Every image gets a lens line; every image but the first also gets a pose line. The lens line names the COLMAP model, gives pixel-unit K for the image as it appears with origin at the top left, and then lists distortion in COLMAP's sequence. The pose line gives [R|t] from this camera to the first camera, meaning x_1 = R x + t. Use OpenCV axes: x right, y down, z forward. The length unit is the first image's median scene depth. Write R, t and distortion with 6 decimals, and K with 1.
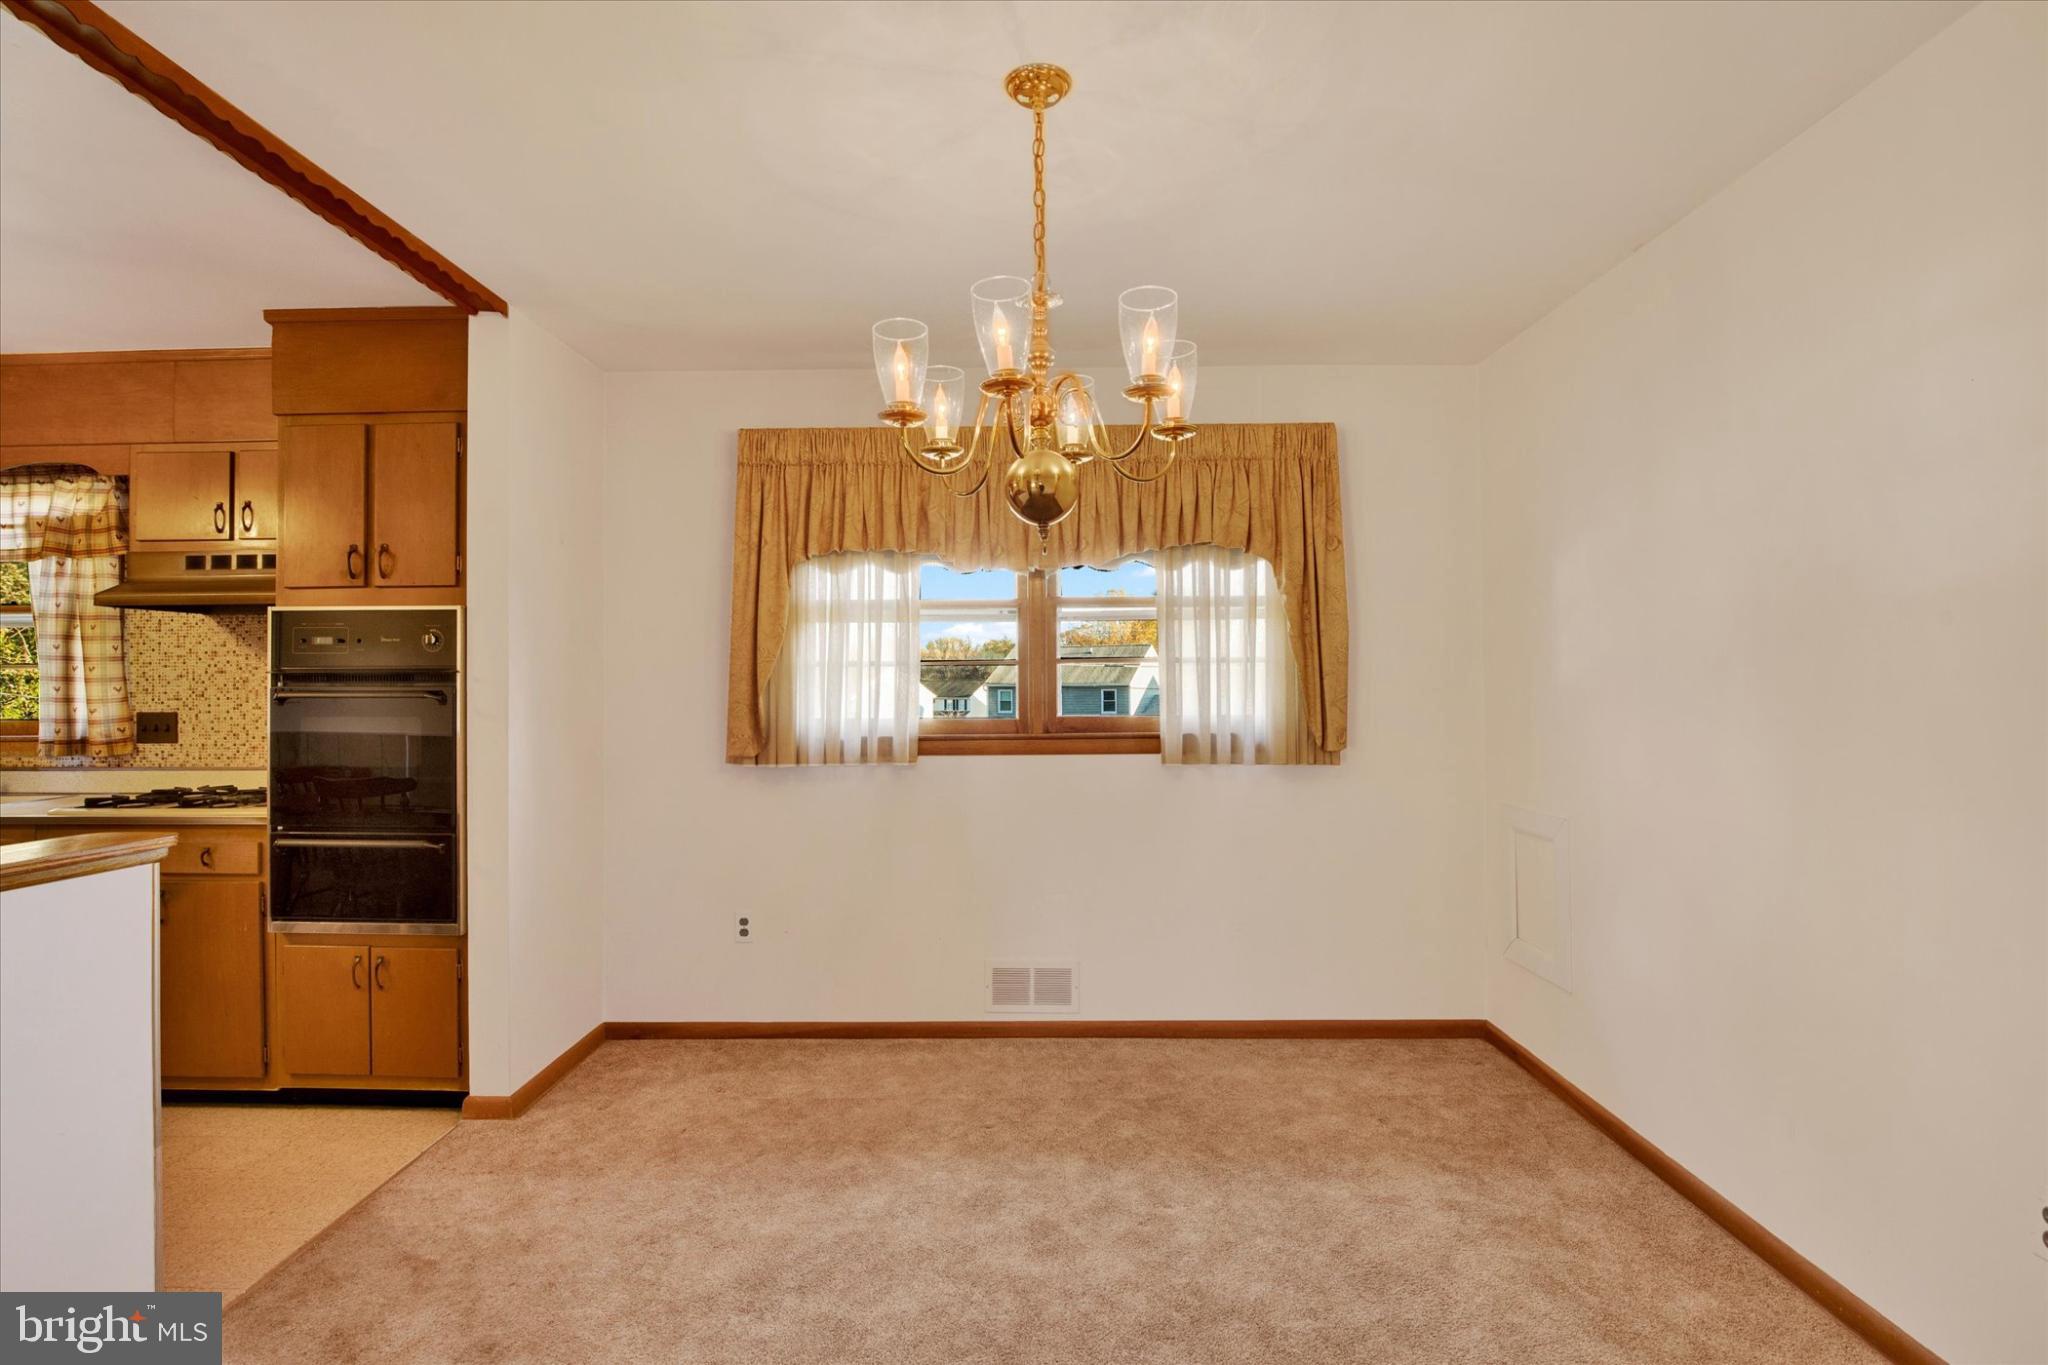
lens RADIAL K [[985.1, 0, 1032.4], [0, 985.1, 677.4], [0, 0, 1]] dist [-0.032766, 0.005513]
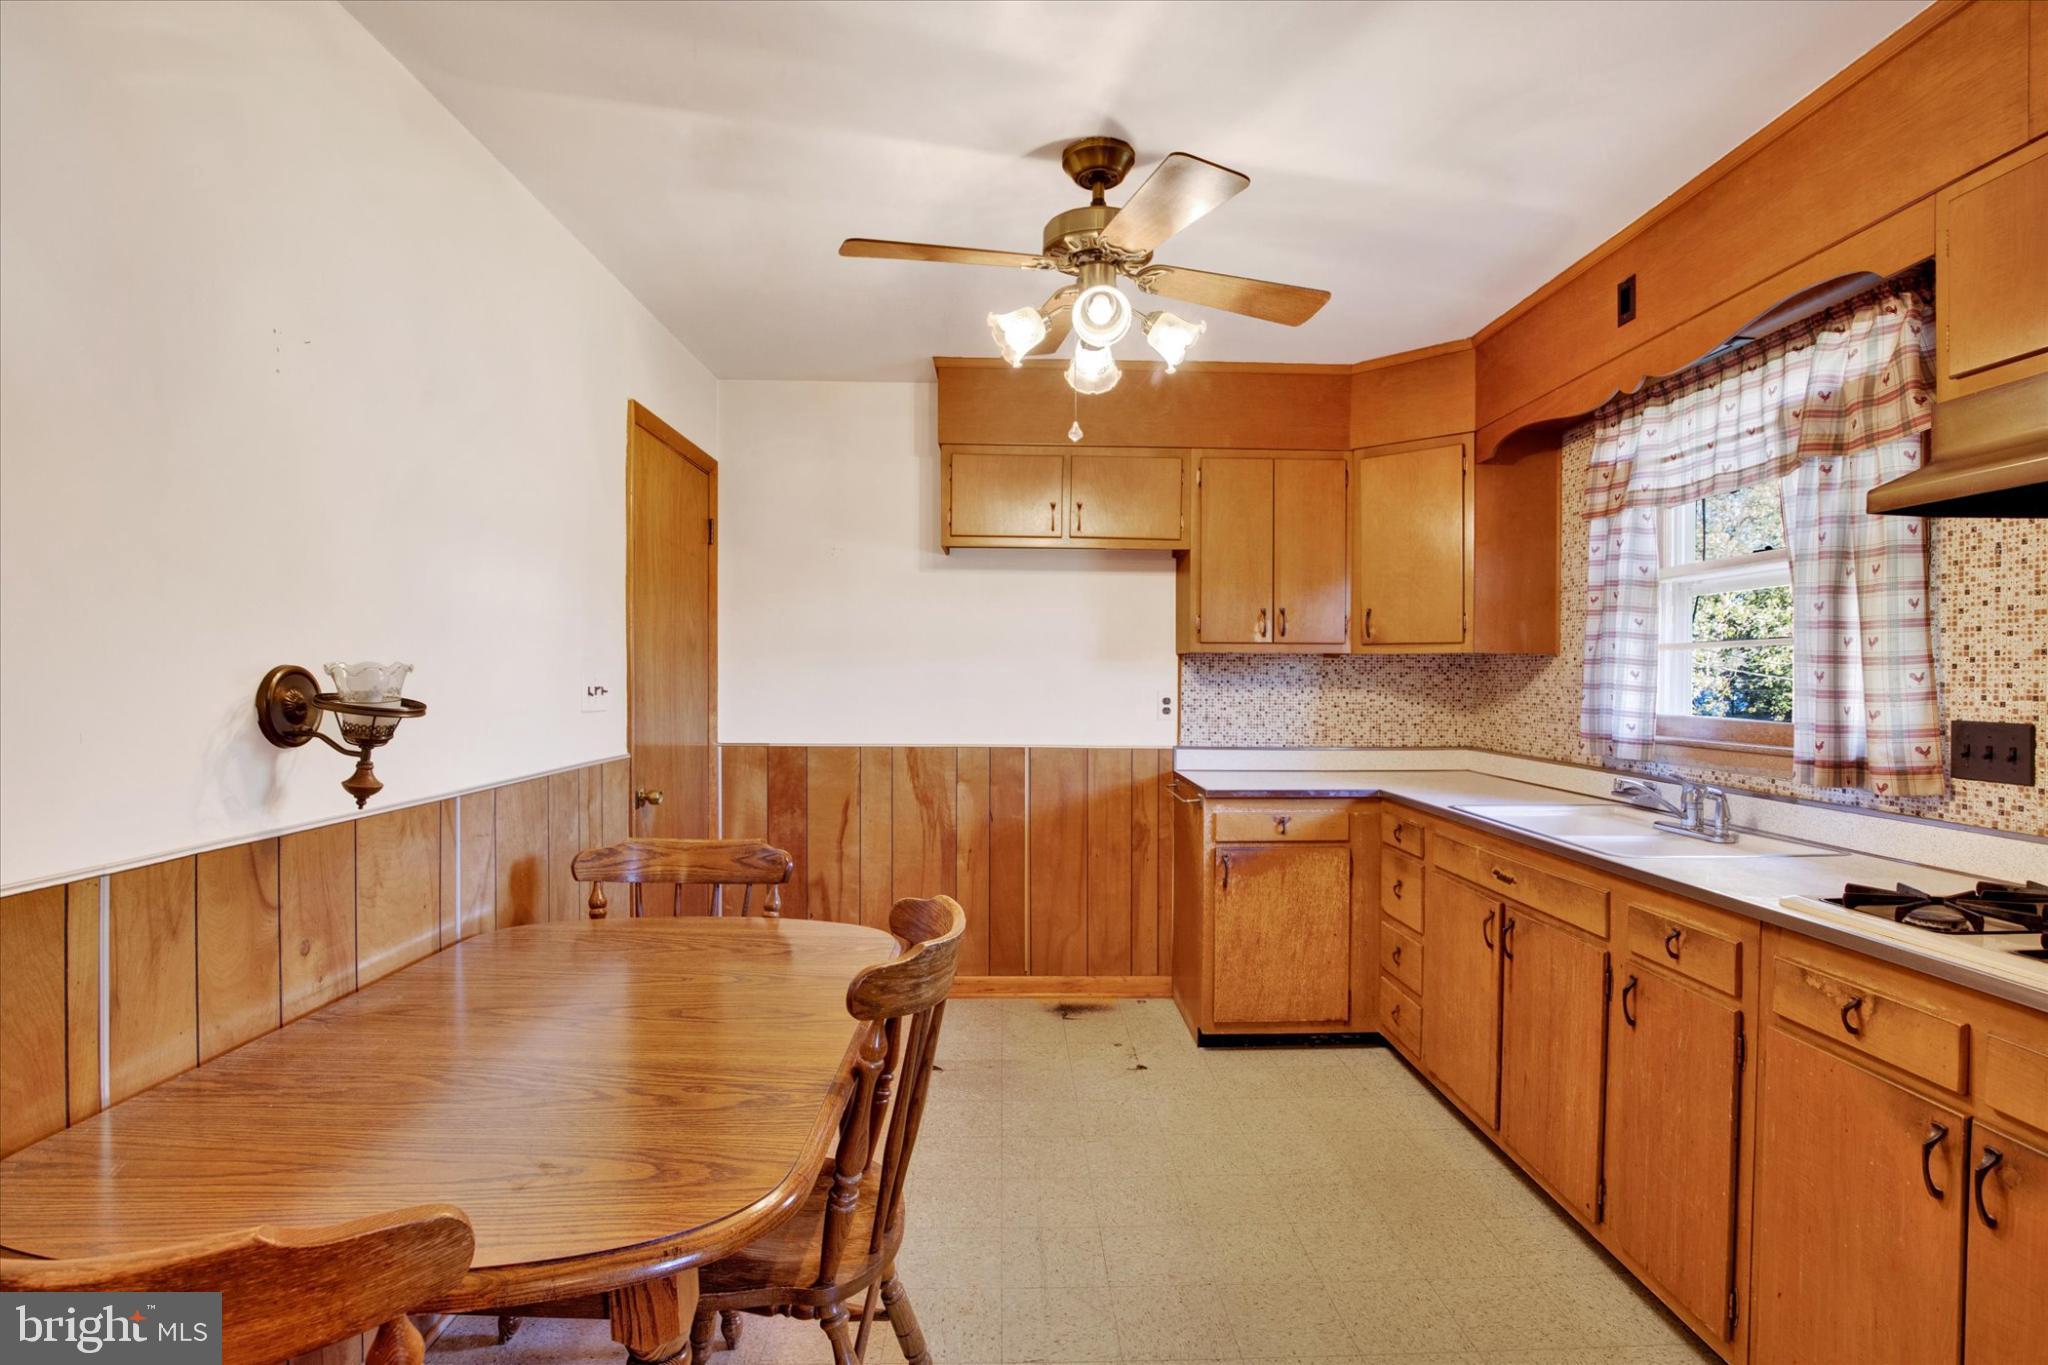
lens RADIAL K [[985.1, 0, 1028.7], [0, 985.1, 676.4], [0, 0, 1]] dist [-0.032766, 0.005513]
pose [[0.049042, 0.007321, -0.998770, -0.426294], [-0.003595, 0.999968, 0.007153, 0.009929], [0.998790, 0.003239, 0.049067, 0.463293]]
